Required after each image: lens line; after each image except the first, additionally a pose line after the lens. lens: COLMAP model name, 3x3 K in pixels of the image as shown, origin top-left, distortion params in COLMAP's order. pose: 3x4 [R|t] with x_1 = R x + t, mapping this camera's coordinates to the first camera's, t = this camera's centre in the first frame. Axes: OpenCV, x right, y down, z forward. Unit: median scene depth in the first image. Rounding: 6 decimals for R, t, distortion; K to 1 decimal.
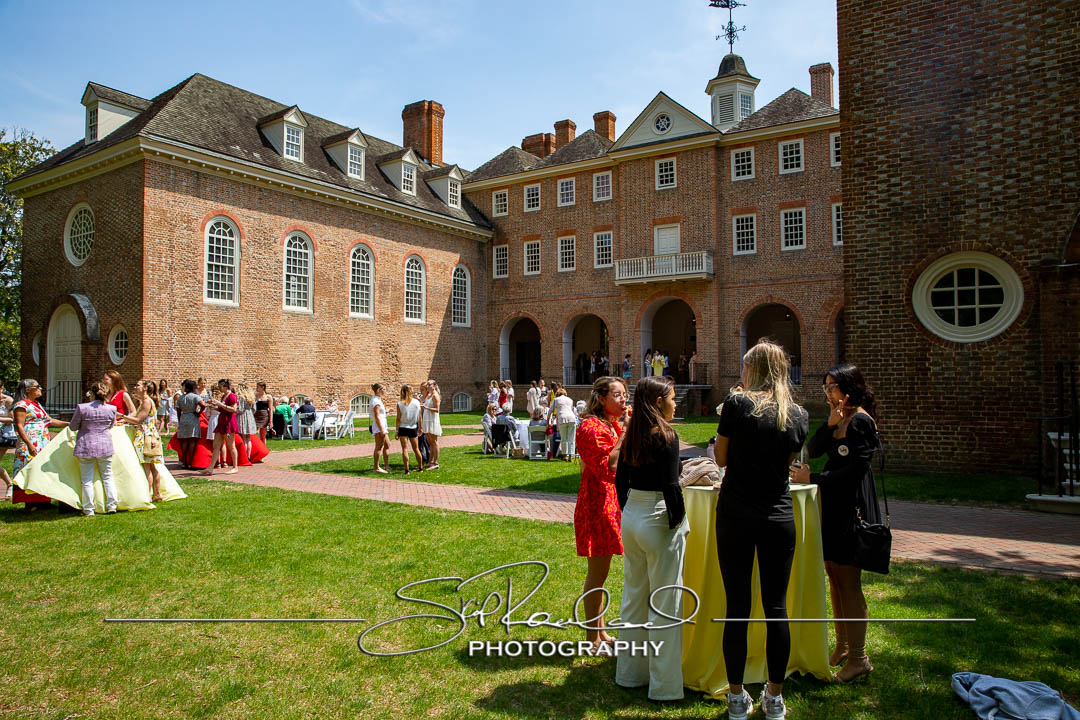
lens RADIAL K [[739.6, 0, 538.3], [0, 739.6, 360.6], [0, 0, 1]] dist [-0.085407, 0.035604]
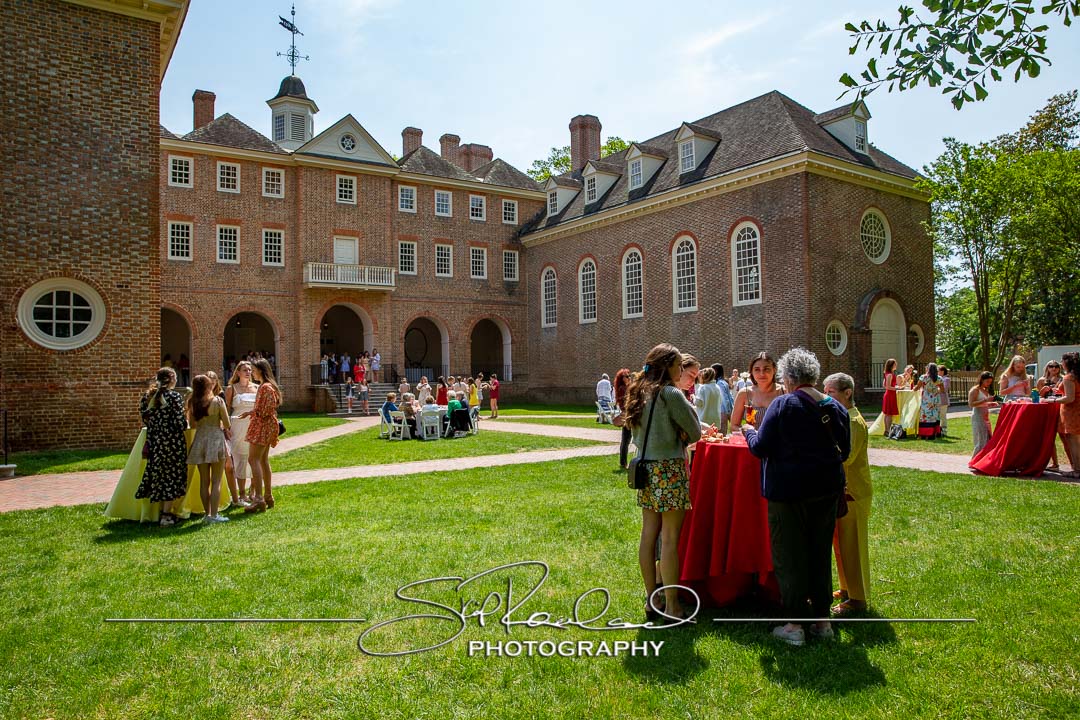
lens RADIAL K [[739.6, 0, 542.4], [0, 739.6, 361.8], [0, 0, 1]] dist [-0.085407, 0.035604]
pose [[0.372144, 0.017503, 0.928010, -0.726430], [-0.003713, 0.999842, -0.017369, 0.017808], [-0.928168, 0.003018, 0.372150, 0.333528]]
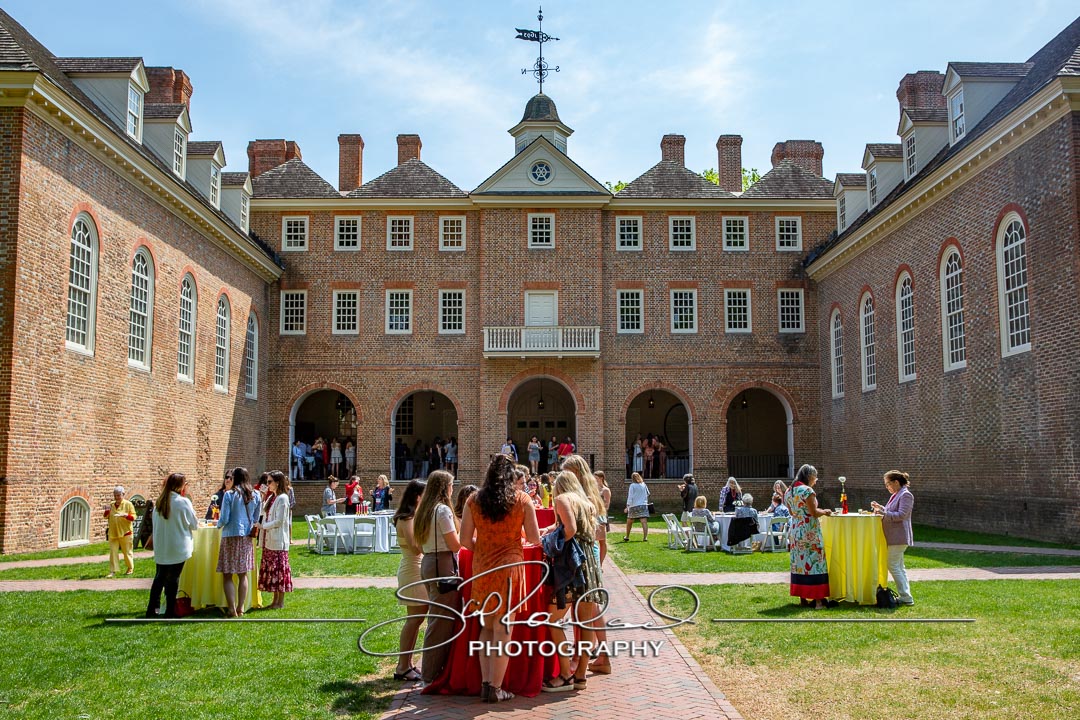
lens RADIAL K [[1005.6, 0, 564.2], [0, 1005.6, 364.5], [0, 0, 1]] dist [-0.023781, 0.000000]
pose [[0.817922, 0.061962, 0.571984, -0.469072], [-0.011178, 0.995708, -0.091878, 0.007155], [-0.575221, 0.068755, 0.815103, 0.043311]]
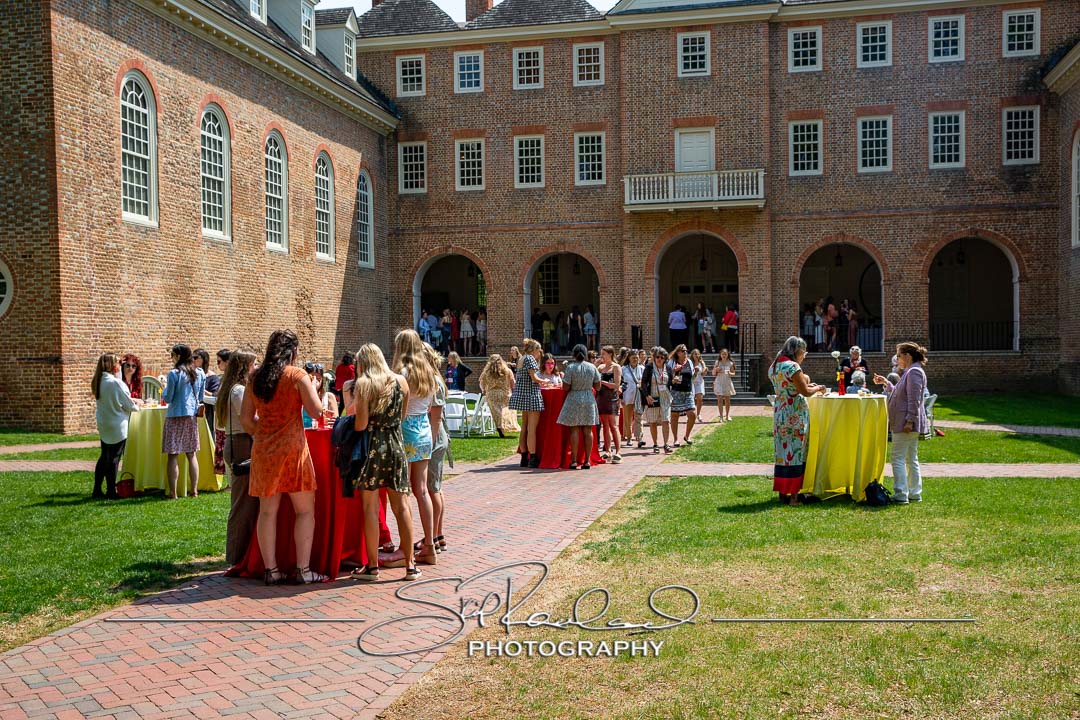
lens RADIAL K [[1195.4, 0, 536.5], [0, 1195.4, 359.0], [0, 0, 1]] dist [0.056363, 0.000000]
pose [[0.931157, -0.010862, 0.364456, -0.393902], [0.000788, 0.999614, 0.027777, 0.005063], [-0.364617, -0.025577, 0.930806, -0.023570]]
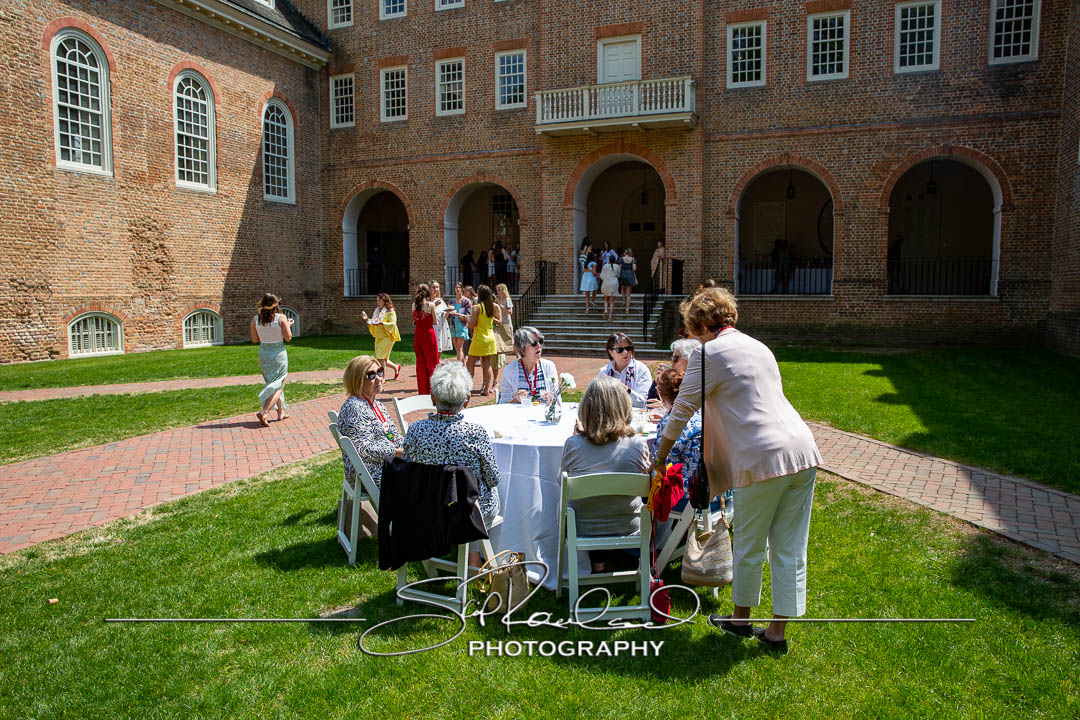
lens RADIAL K [[748.0, 0, 533.0], [0, 748.0, 358.6], [0, 0, 1]] dist [-0.084130, 0.061450]
pose [[0.977782, -0.019660, 0.208701, -0.032263], [-0.004718, 0.993276, 0.115674, 0.013662], [-0.209572, -0.114088, 0.971115, 0.383357]]
